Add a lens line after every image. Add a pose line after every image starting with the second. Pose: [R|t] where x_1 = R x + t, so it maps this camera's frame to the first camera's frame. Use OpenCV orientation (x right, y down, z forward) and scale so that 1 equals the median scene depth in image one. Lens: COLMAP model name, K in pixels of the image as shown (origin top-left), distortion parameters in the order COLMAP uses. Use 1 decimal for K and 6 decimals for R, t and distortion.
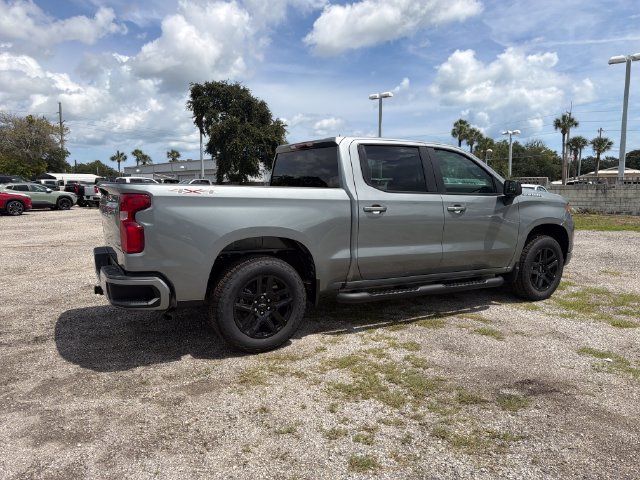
lens RADIAL K [[451.5, 0, 315.5], [0, 451.5, 256.0], [0, 0, 1]] dist [0.007507, -0.006903]
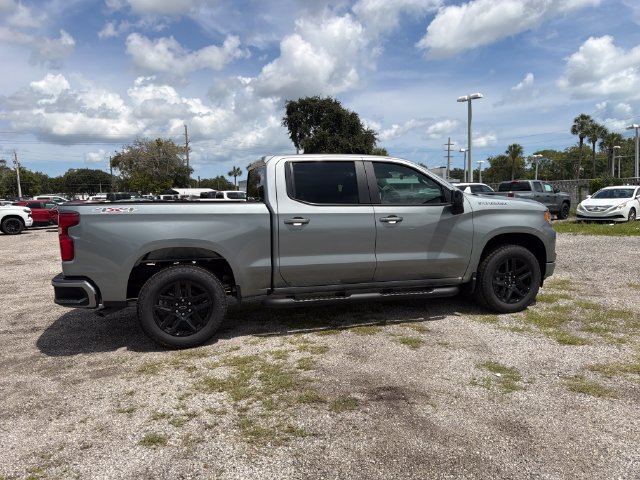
lens RADIAL K [[449.0, 0, 316.3], [0, 449.0, 253.0], [0, 0, 1]] dist [0.040467, -0.049863]
pose [[0.970319, 0.001964, -0.241820, 0.395457], [-0.007654, 0.999715, -0.022594, -0.003916], [0.241707, 0.023774, 0.970058, -0.028913]]
